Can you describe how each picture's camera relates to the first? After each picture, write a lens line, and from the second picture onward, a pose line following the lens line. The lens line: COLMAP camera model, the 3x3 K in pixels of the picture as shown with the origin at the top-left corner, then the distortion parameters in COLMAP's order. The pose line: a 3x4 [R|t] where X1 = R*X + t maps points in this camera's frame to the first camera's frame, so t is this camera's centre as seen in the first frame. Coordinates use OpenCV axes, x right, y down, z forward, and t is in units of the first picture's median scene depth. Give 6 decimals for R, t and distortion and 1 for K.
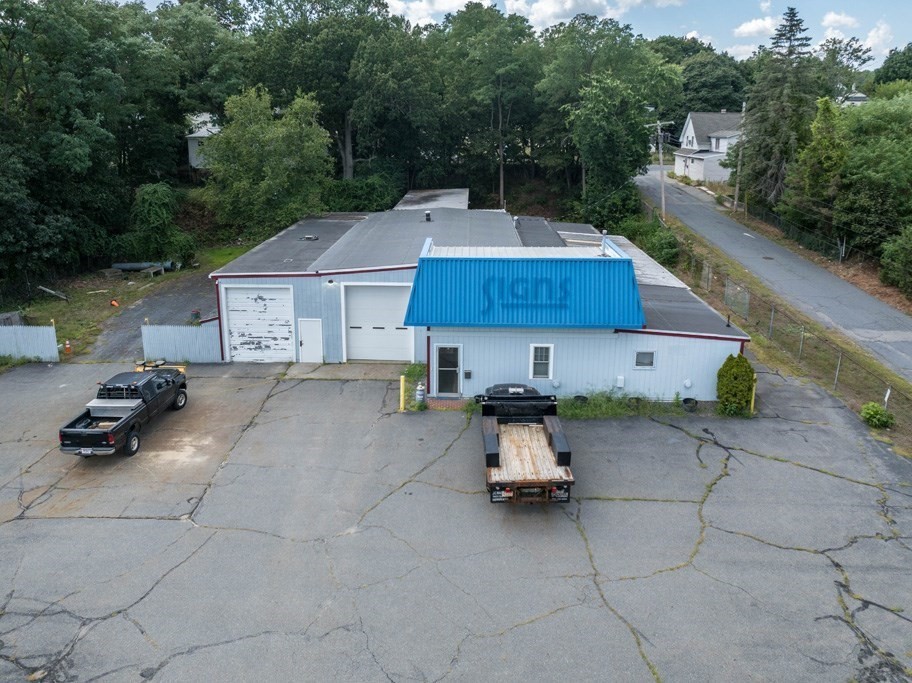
lens RADIAL K [[641.3, 0, 452.4], [0, 641.3, 251.5], [0, 0, 1]] dist [-0.033745, 0.007617]
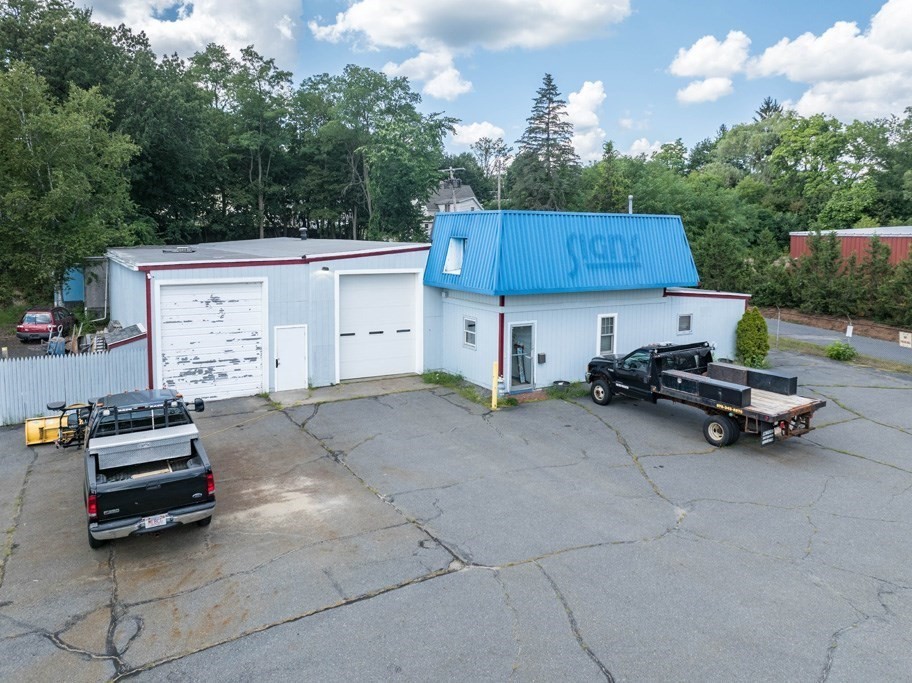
lens RADIAL K [[638.9, 0, 431.7], [0, 638.9, 281.7], [0, 0, 1]] dist [-0.037511, 0.005685]
pose [[0.852370, -0.030294, 0.522061, -0.524505], [0.094367, 0.990842, -0.096577, 0.160855], [-0.514354, 0.131585, 0.847423, 0.364268]]
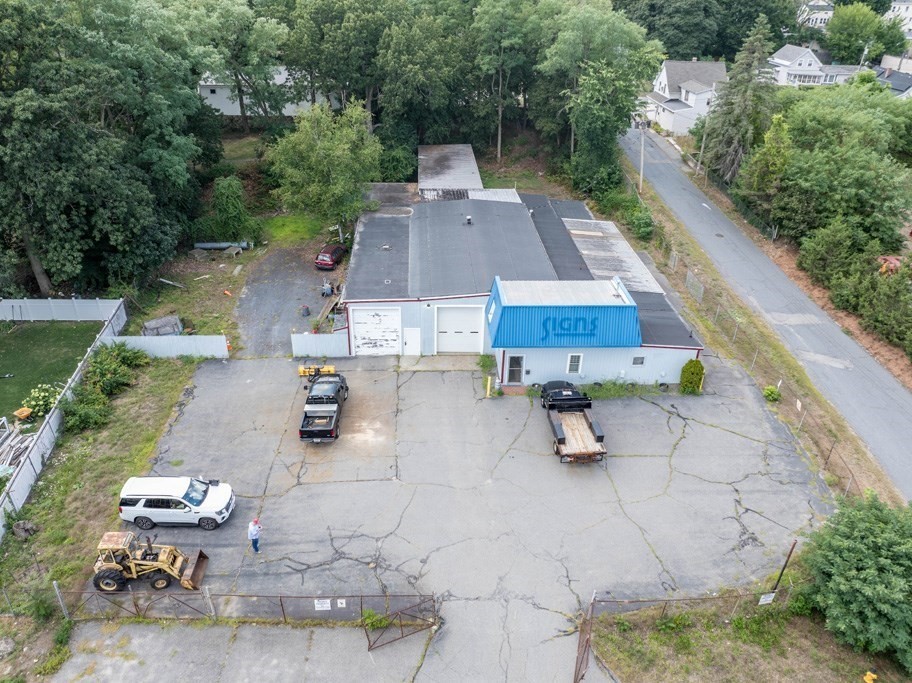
lens RADIAL K [[648.7, 0, 455.9], [0, 648.7, 297.8], [0, 0, 1]] dist [-0.032195, -0.001910]
pose [[0.996289, -0.020681, 0.083552, -0.282149], [-0.003047, 0.961623, 0.274358, -0.420174], [-0.086019, -0.273594, 0.957991, -0.461726]]
